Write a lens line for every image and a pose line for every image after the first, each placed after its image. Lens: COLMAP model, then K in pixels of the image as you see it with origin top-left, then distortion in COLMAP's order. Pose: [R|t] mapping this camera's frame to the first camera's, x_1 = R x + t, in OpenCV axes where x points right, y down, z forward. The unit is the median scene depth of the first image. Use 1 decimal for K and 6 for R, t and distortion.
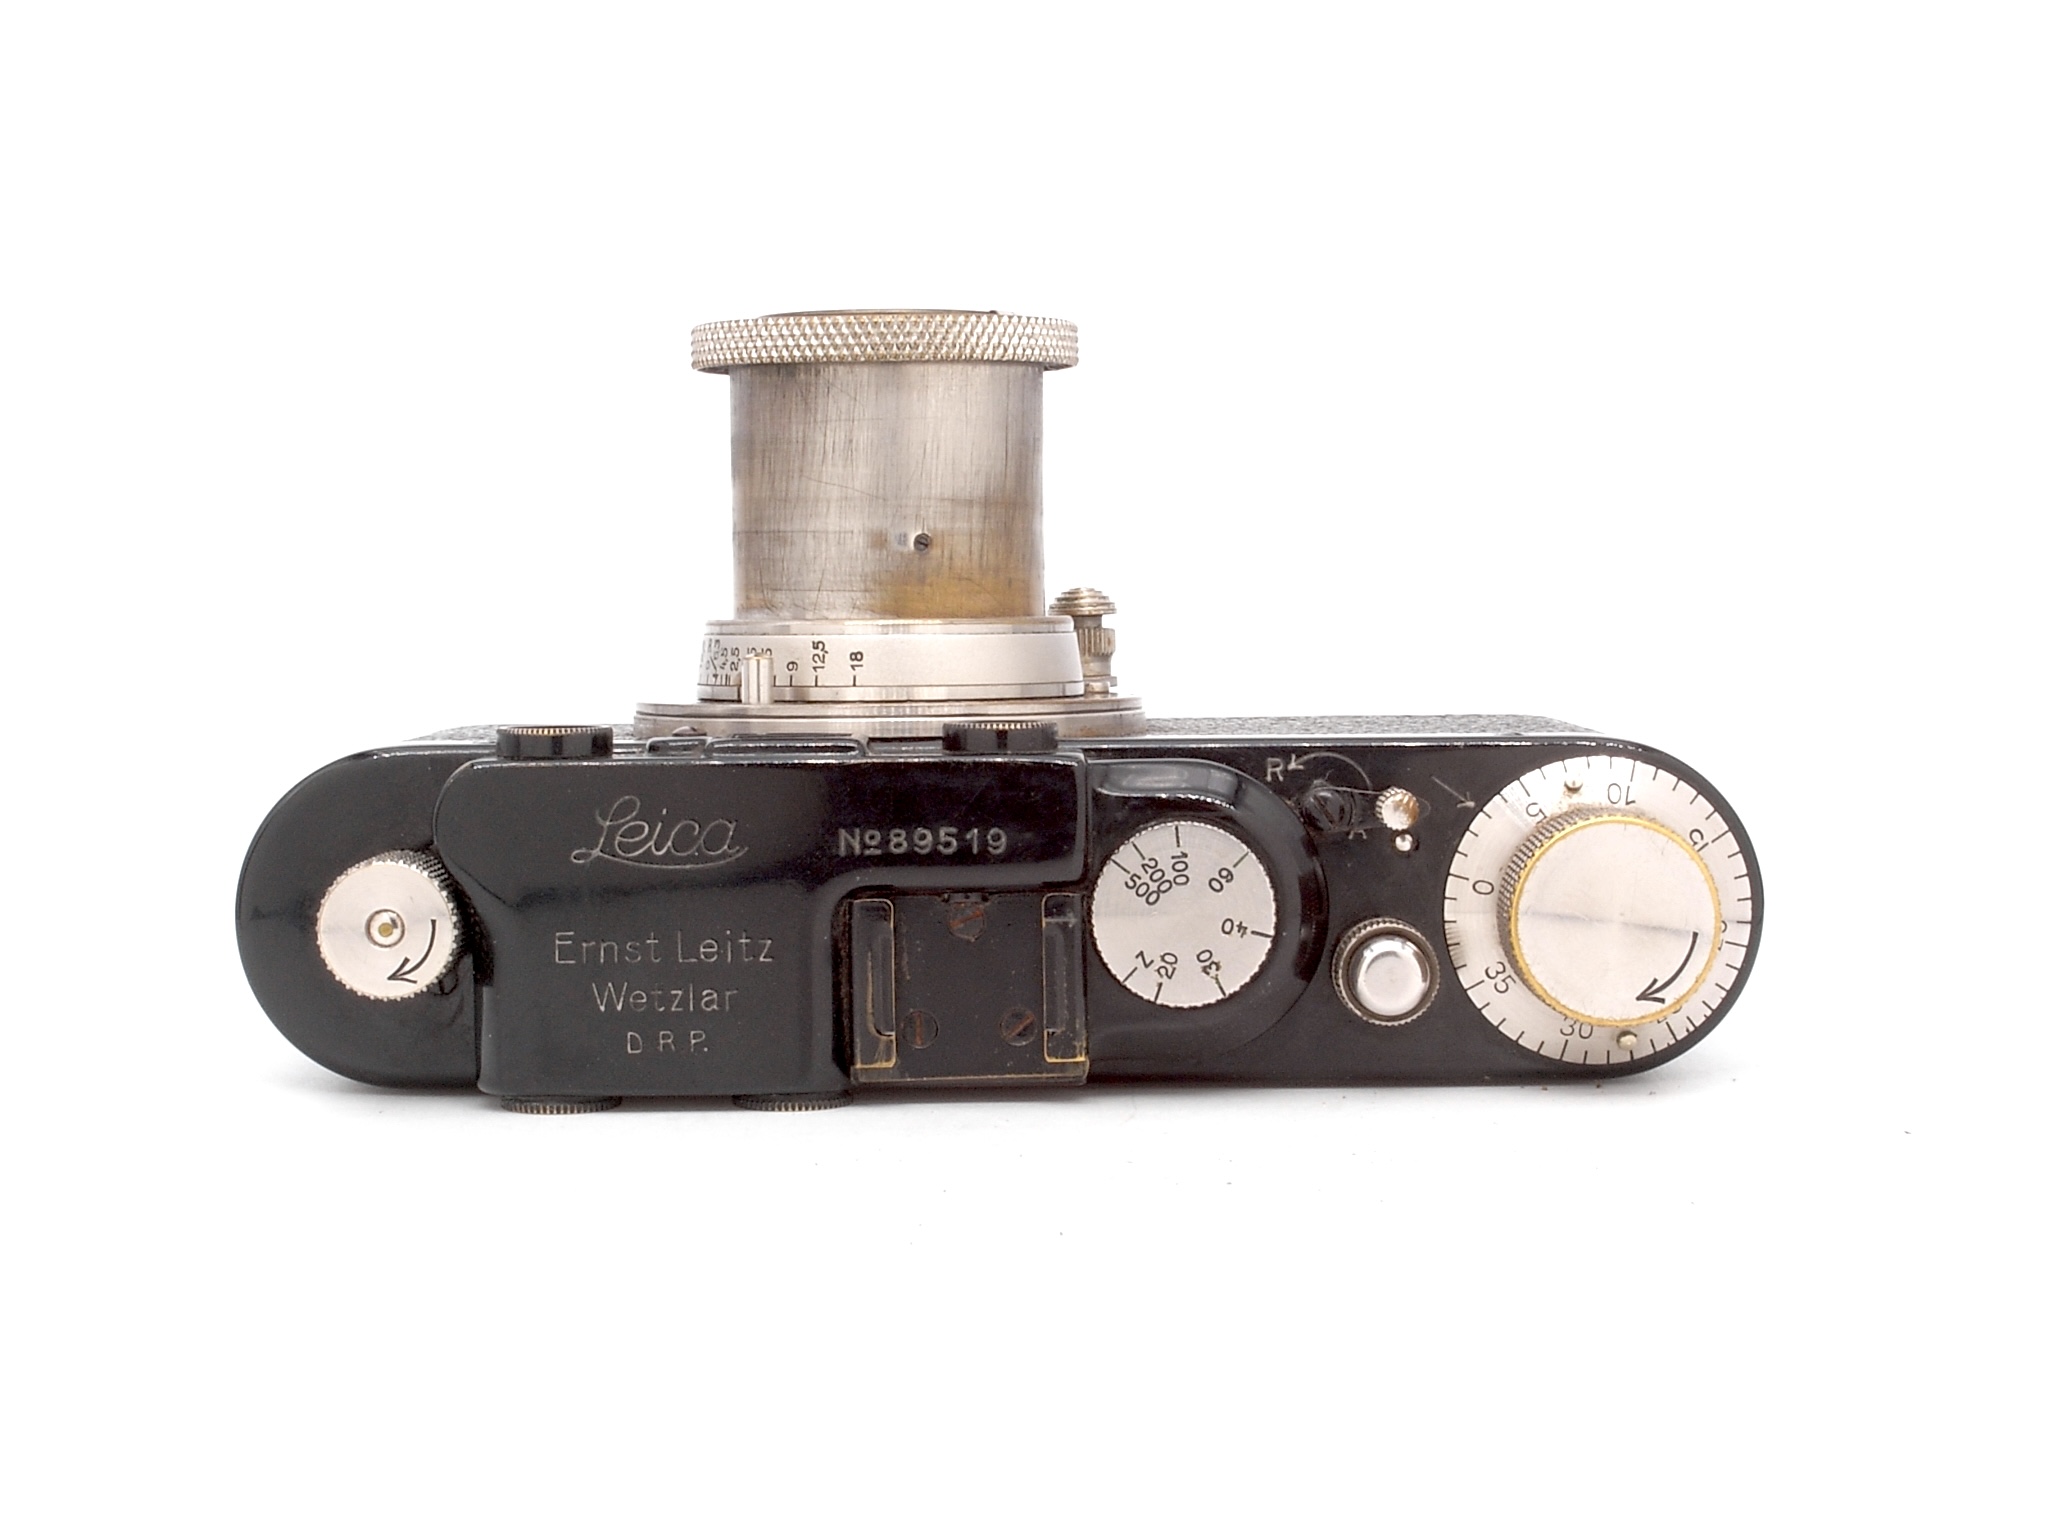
lens RADIAL K [[4062.1, 0, 975.8], [0, 4062.1, 771.0], [0, 0, 1]] dist [0.031600, -2.449488]
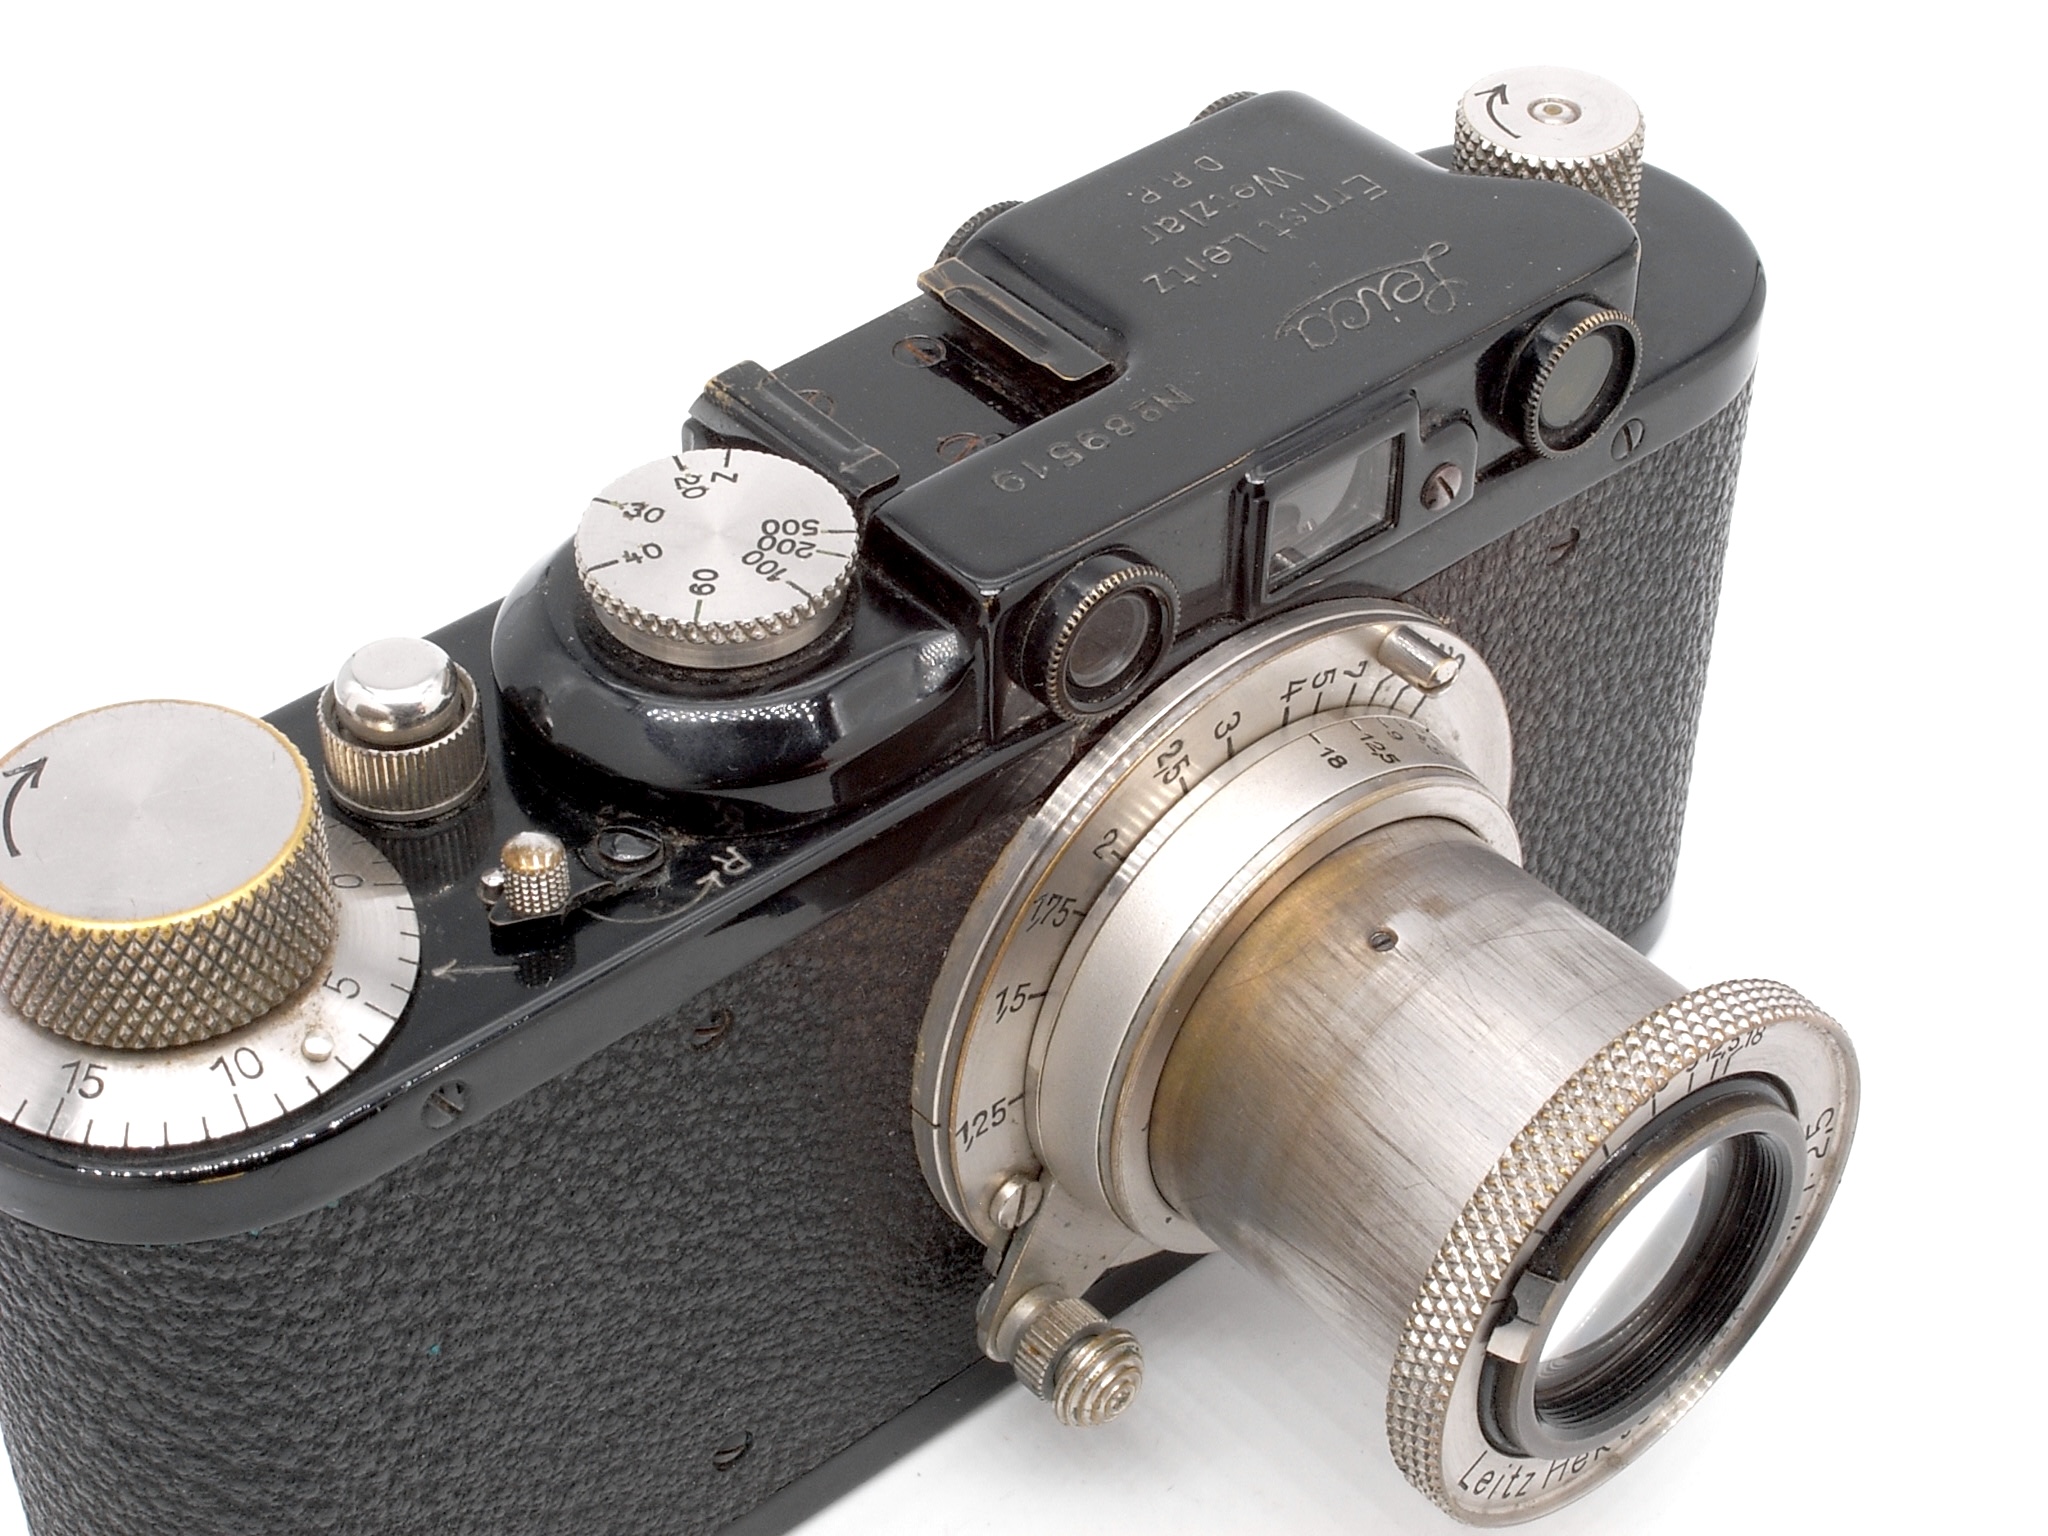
lens RADIAL K [[4062.1, 0, 975.8], [0, 4062.1, 771.0], [0, 0, 1]] dist [0.031600, -2.449488]
pose [[-0.769516, 0.418420, -0.482462, 0.350649], [-0.638115, -0.534022, 0.554643, -0.374322], [-0.025572, 0.734673, 0.677939, 0.582906]]
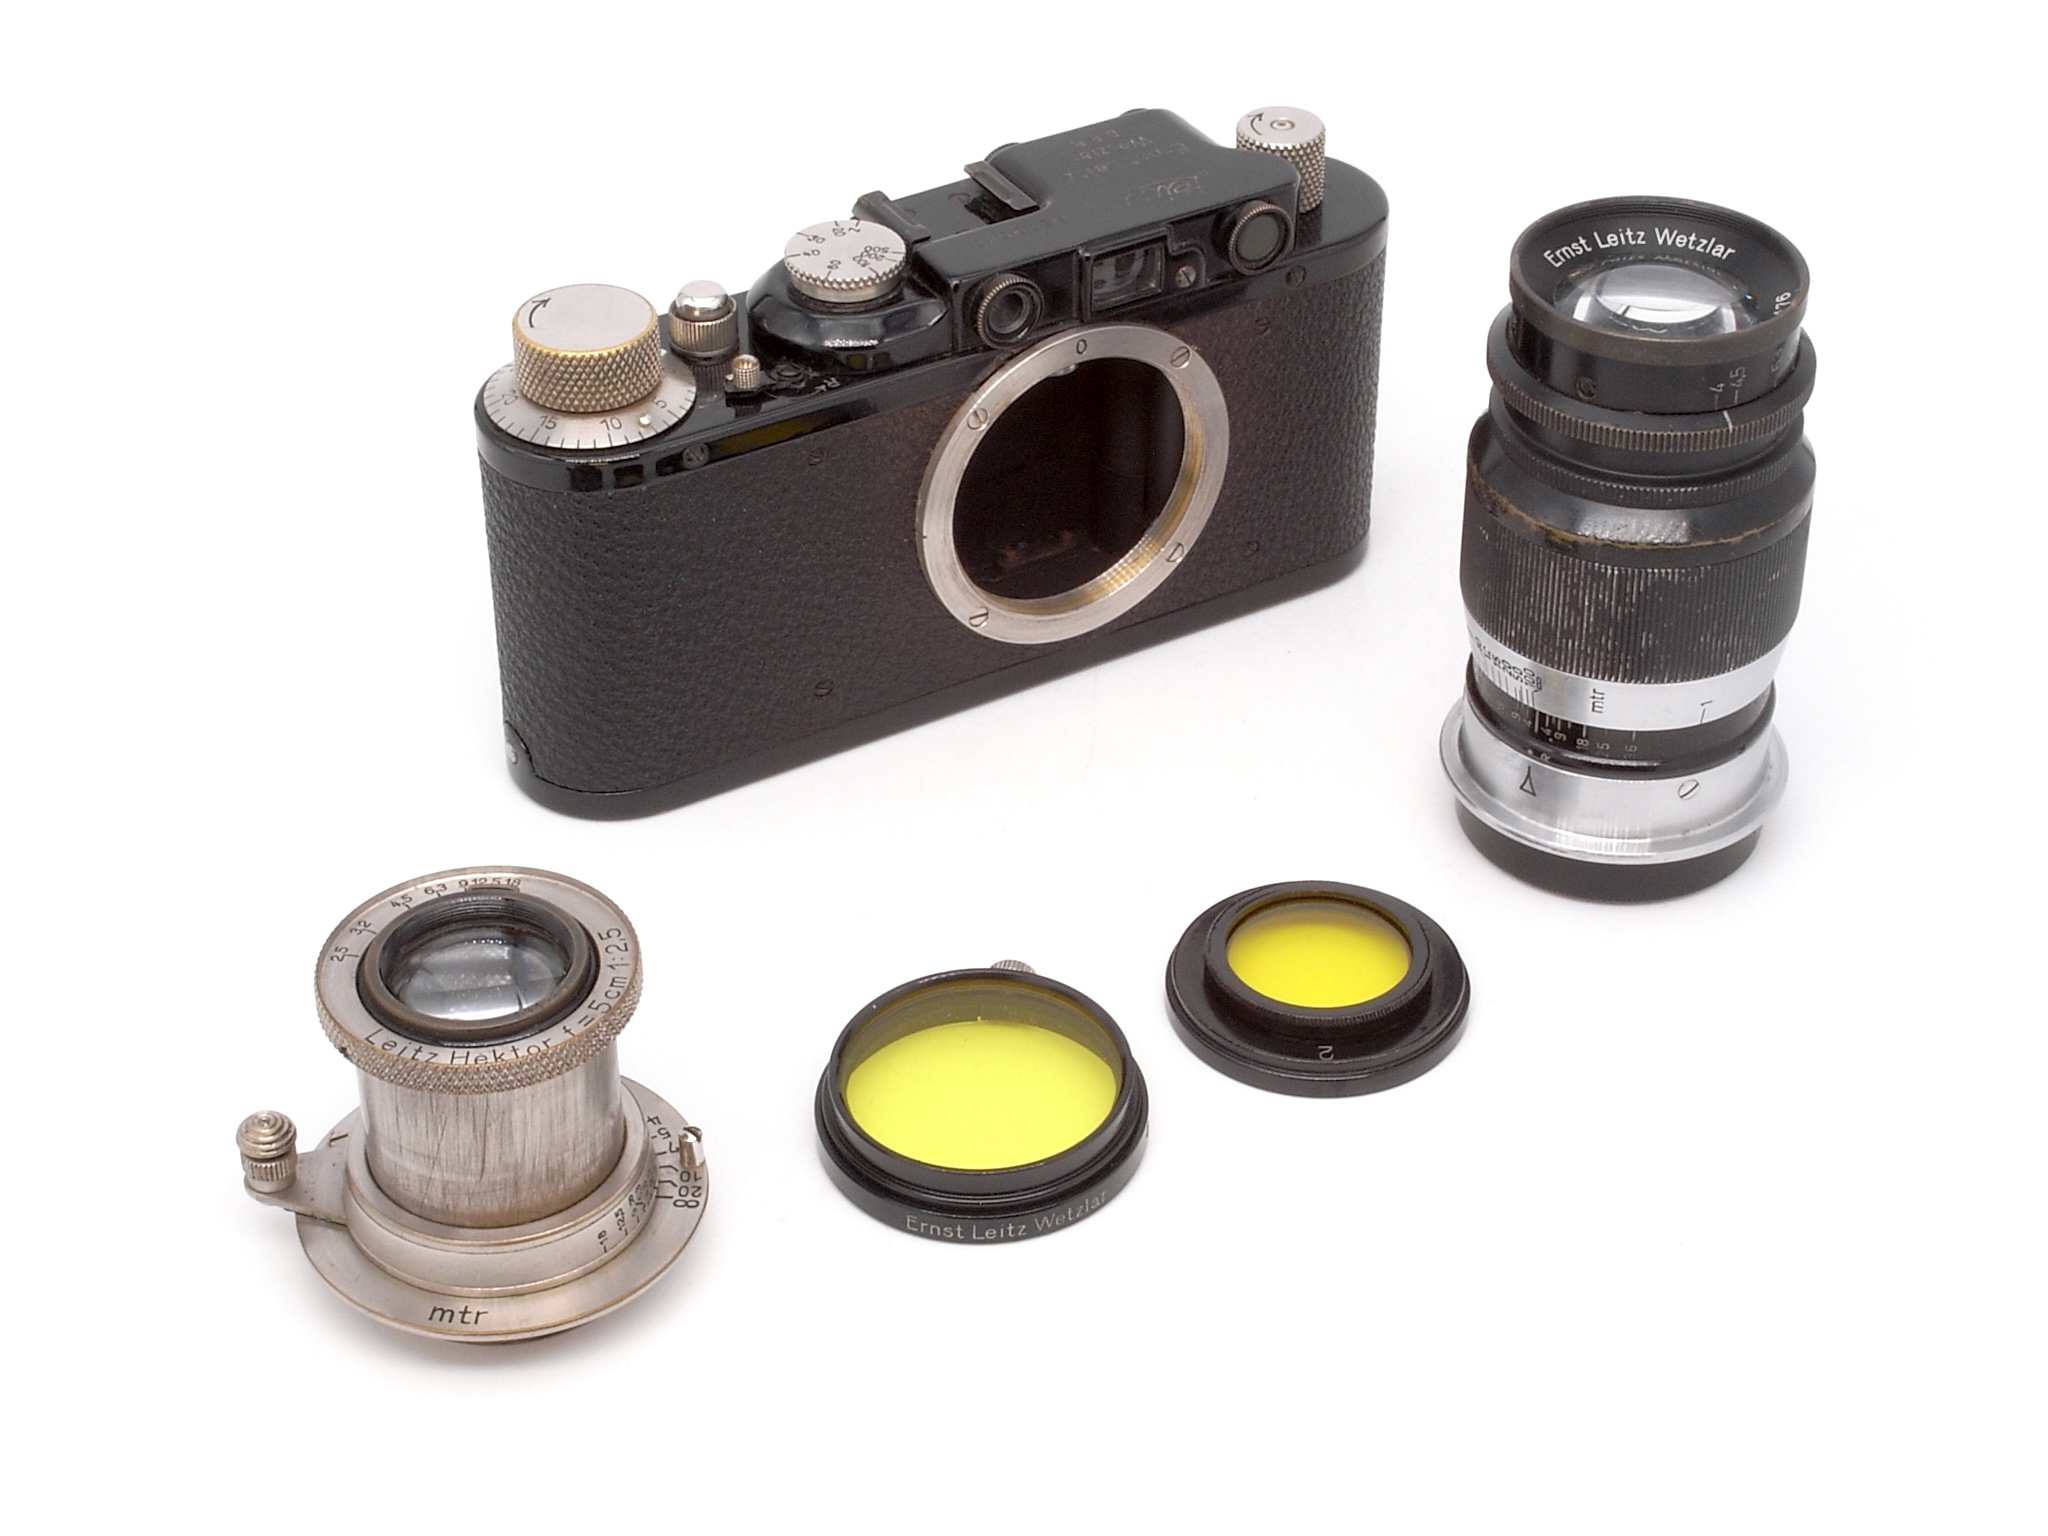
lens RADIAL K [[4062.1, 0, 975.8], [0, 4062.1, 771.0], [0, 0, 1]] dist [0.031600, -2.449488]
pose [[-0.870169, 0.294421, -0.395124, 0.667635], [-0.492507, -0.545033, 0.678510, -1.128308], [-0.015588, 0.785019, 0.619275, 0.209355]]
